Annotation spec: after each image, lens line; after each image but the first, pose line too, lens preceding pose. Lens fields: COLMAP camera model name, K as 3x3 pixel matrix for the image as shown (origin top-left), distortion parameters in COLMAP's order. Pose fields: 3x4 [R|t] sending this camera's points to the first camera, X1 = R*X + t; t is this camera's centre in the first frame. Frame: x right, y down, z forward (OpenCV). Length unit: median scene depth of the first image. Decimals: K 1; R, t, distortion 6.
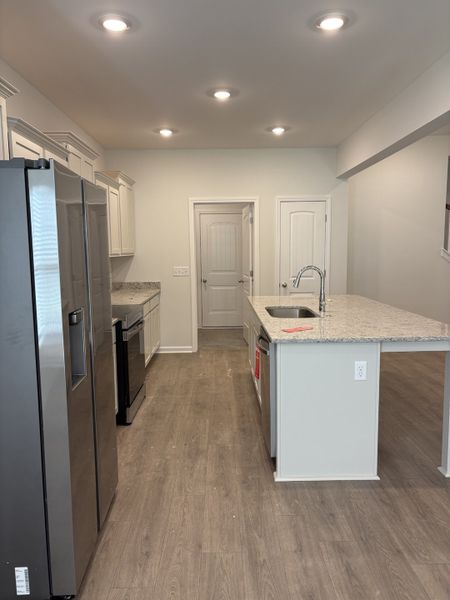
lens RADIAL K [[455.5, 0, 229.8], [0, 455.5, 297.2], [0, 0, 1]] dist [0.030484, -0.019913]
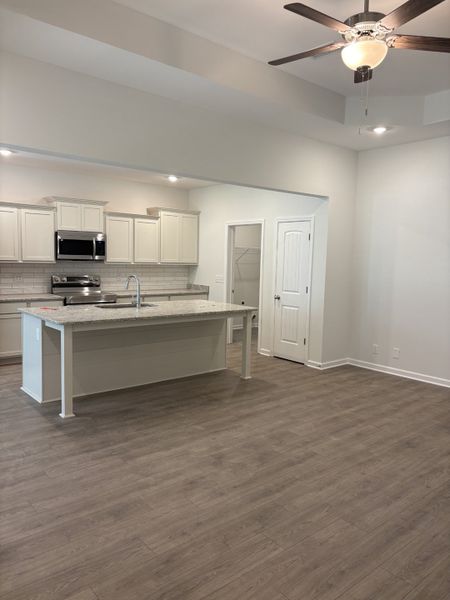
lens RADIAL K [[455.5, 0, 228.2], [0, 455.5, 298.0], [0, 0, 1]] dist [0.030484, -0.019913]
pose [[0.624949, 0.098161, -0.774470, 1.071409], [-0.114802, 0.992833, 0.033200, -0.056809], [0.772179, 0.068163, 0.631739, 0.249558]]
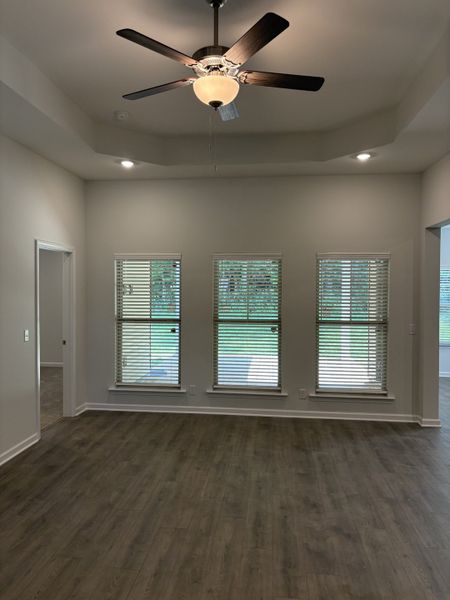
lens RADIAL K [[455.5, 0, 221.4], [0, 455.5, 291.8], [0, 0, 1]] dist [0.030484, -0.019913]
pose [[-0.989358, 0.006589, 0.145354, 0.641155], [0.022617, 0.993796, 0.108897, -0.173886], [-0.143735, 0.111026, -0.983369, 1.235536]]
